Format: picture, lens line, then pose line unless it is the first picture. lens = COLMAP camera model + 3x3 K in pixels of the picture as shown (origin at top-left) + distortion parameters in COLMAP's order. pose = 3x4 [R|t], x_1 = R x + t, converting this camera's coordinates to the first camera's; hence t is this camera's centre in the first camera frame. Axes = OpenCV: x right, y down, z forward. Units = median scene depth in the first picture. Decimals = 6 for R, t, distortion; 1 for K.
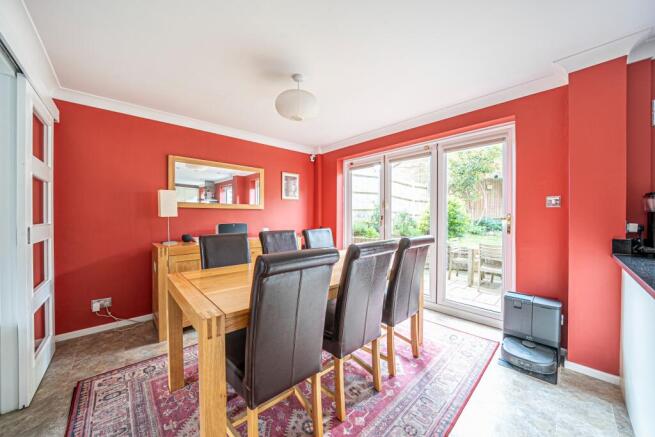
lens RADIAL K [[228.5, 0, 328.2], [0, 228.5, 216.0], [0, 0, 1]] dist [-0.008404, 0.000027]
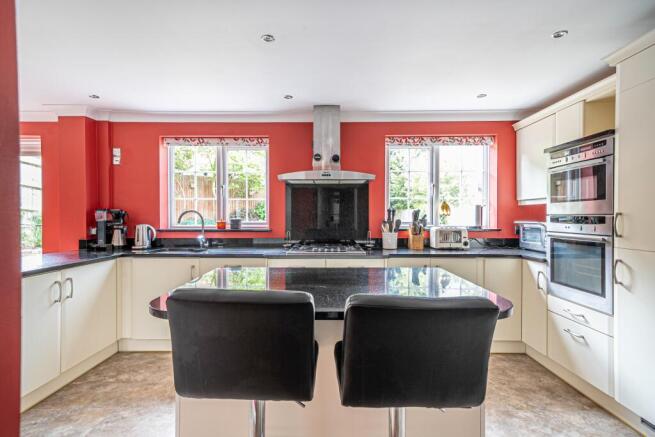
lens RADIAL K [[331.3, 0, 321.3], [0, 331.3, 218.3], [0, 0, 1]] dist [0.025270, -0.000958]
pose [[0.710283, -0.000589, 0.703916, 0.528942], [0.000935, 1.000000, -0.000107, -0.021876], [-0.703915, 0.000734, 0.710284, -1.032445]]
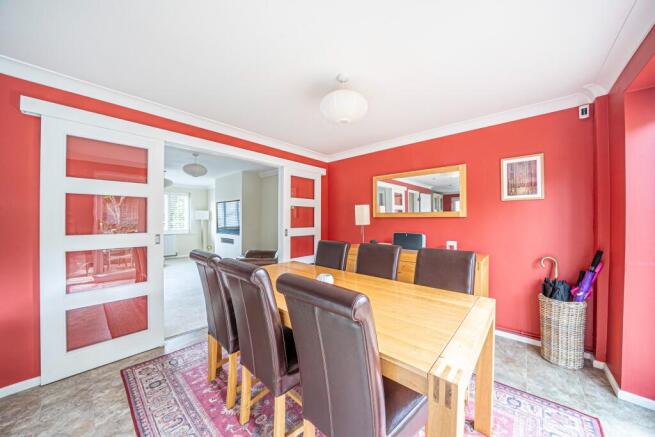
lens RADIAL K [[228.5, 0, 325.5], [0, 228.5, 219.7], [0, 0, 1]] dist [-0.008404, 0.000027]
pose [[0.066661, 0.005573, -0.997760, 0.621542], [-0.008634, 0.999950, 0.005009, -0.029221], [0.997738, 0.008281, 0.066706, 0.675854]]
